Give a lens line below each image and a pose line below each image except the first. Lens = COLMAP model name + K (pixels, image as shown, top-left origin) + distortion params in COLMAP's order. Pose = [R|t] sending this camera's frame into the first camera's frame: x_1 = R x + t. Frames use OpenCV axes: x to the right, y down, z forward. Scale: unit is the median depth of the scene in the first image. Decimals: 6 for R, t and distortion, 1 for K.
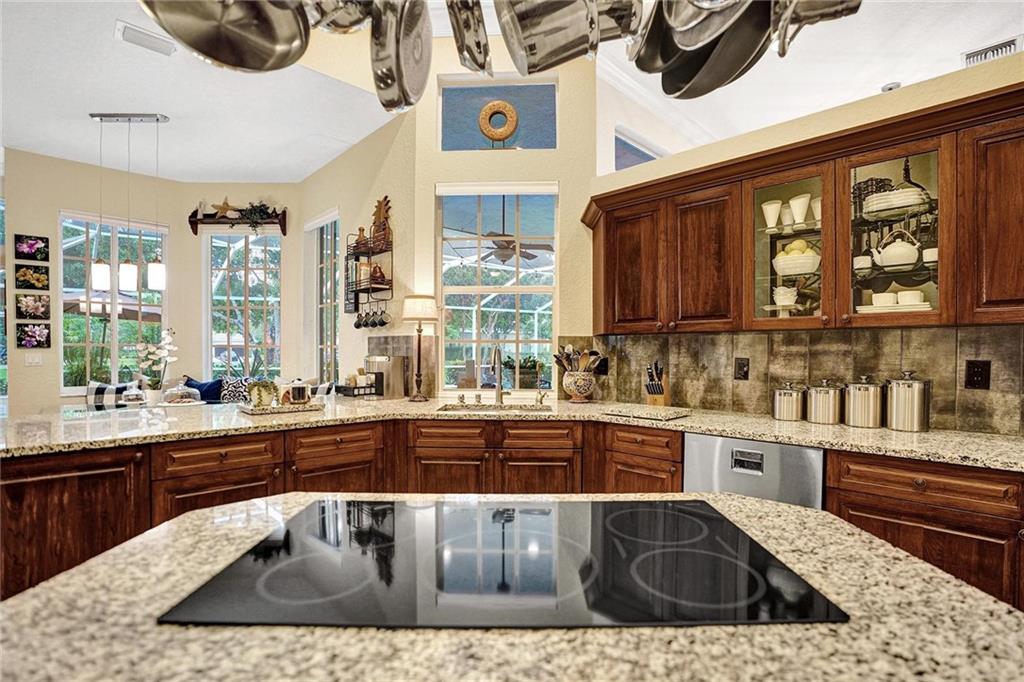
lens RADIAL K [[487.3, 0, 523.3], [0, 487.3, 355.7], [0, 0, 1]] dist [-0.055691, 0.021333]
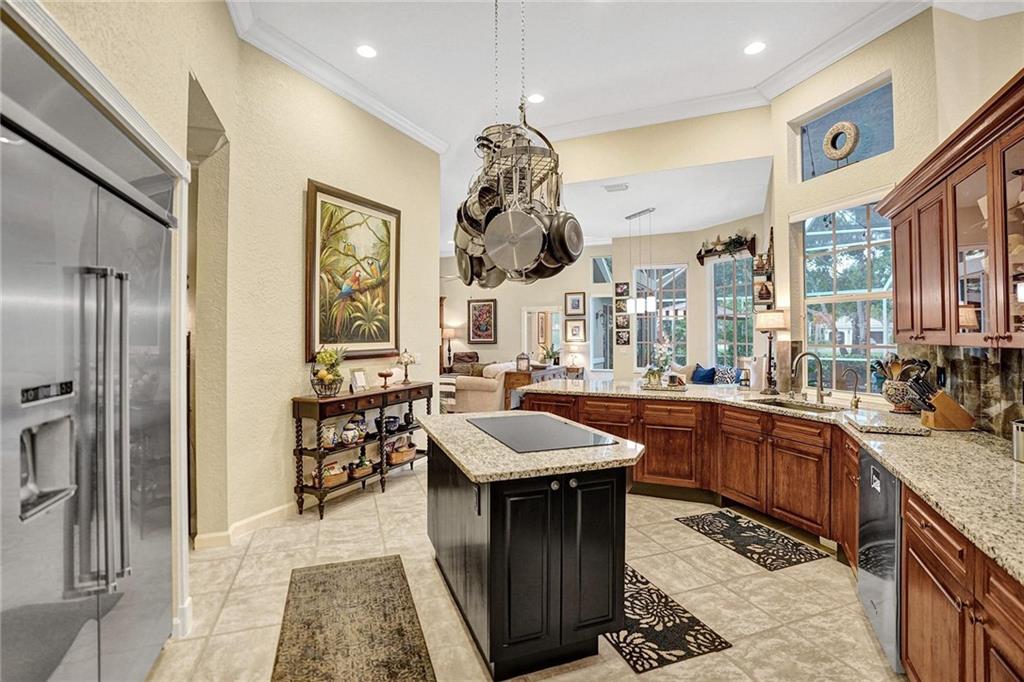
lens RADIAL K [[482.2, 0, 511.7], [0, 482.2, 311.5], [0, 0, 1]] dist [-0.081202, 0.019571]
pose [[0.342025, -0.051414, -0.938283, 0.556149], [-0.009908, 0.998249, -0.058311, -0.032655], [0.939639, 0.029240, 0.340917, -0.031193]]
